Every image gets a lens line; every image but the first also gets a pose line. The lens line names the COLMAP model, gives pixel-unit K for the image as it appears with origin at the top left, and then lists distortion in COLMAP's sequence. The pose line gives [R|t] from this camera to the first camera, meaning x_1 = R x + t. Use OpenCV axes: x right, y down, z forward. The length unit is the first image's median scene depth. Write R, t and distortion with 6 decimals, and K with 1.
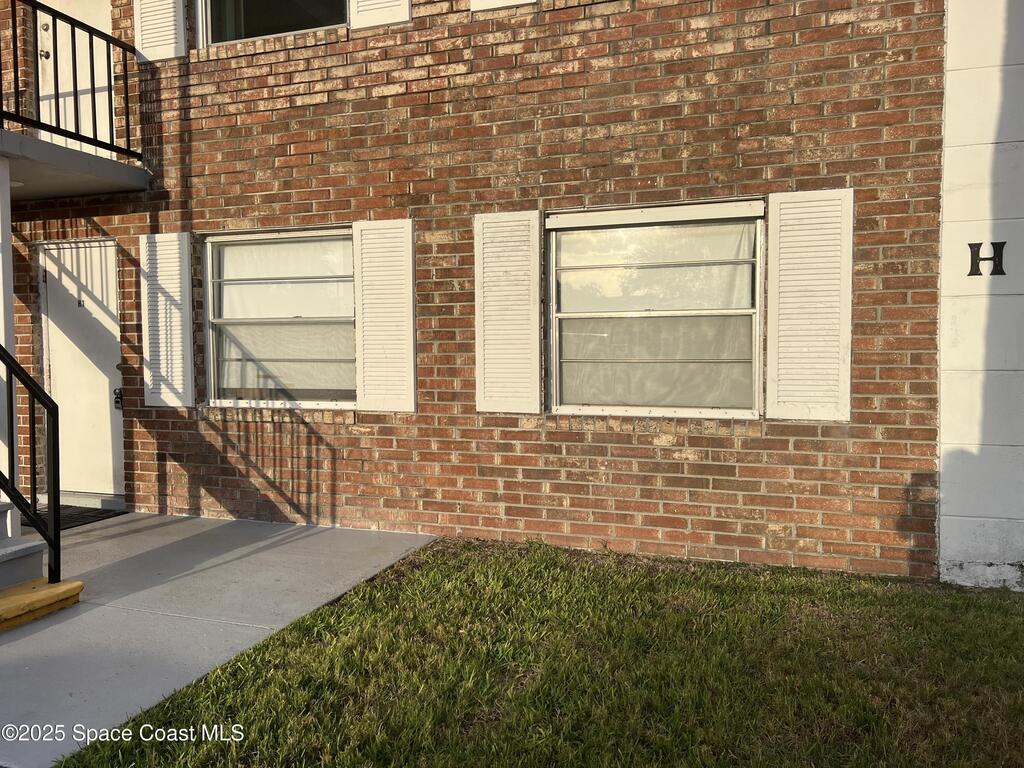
lens RADIAL K [[764.0, 0, 510.5], [0, 764.0, 385.9], [0, 0, 1]] dist [0.070454, -0.085968]
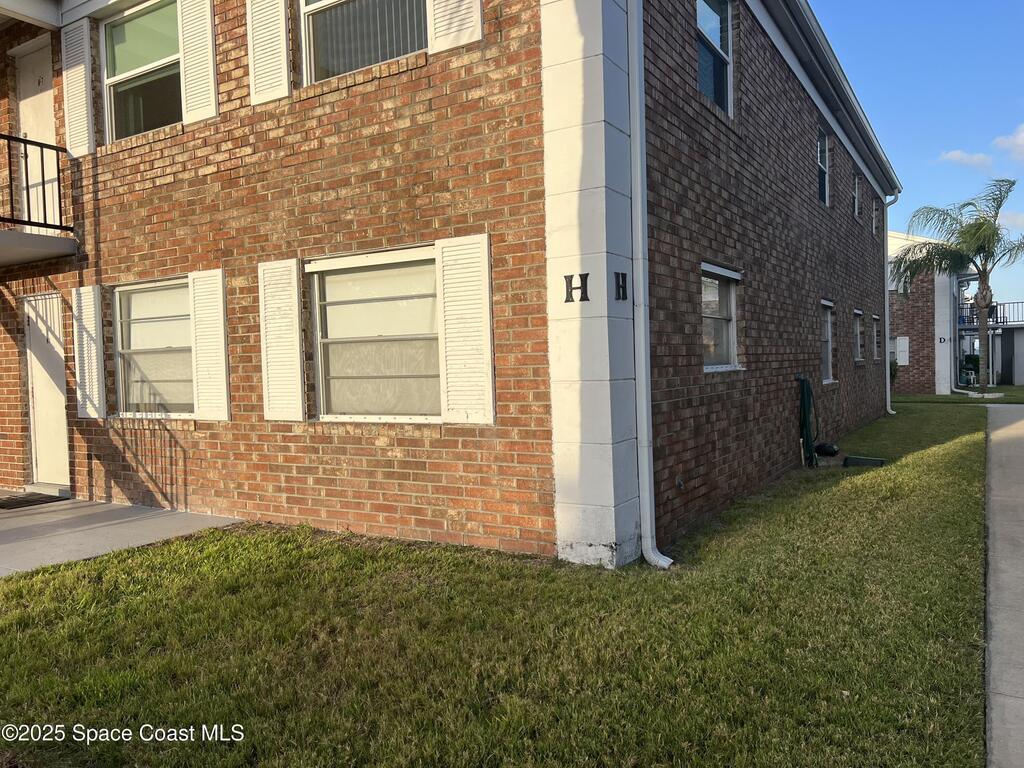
lens RADIAL K [[764.0, 0, 517.1], [0, 764.0, 382.7], [0, 0, 1]] dist [0.070454, -0.085968]
pose [[0.974781, -0.020081, -0.222257, 0.651268], [0.017018, 0.999732, -0.015691, -0.000377], [0.222513, 0.011513, 0.974862, -0.140852]]
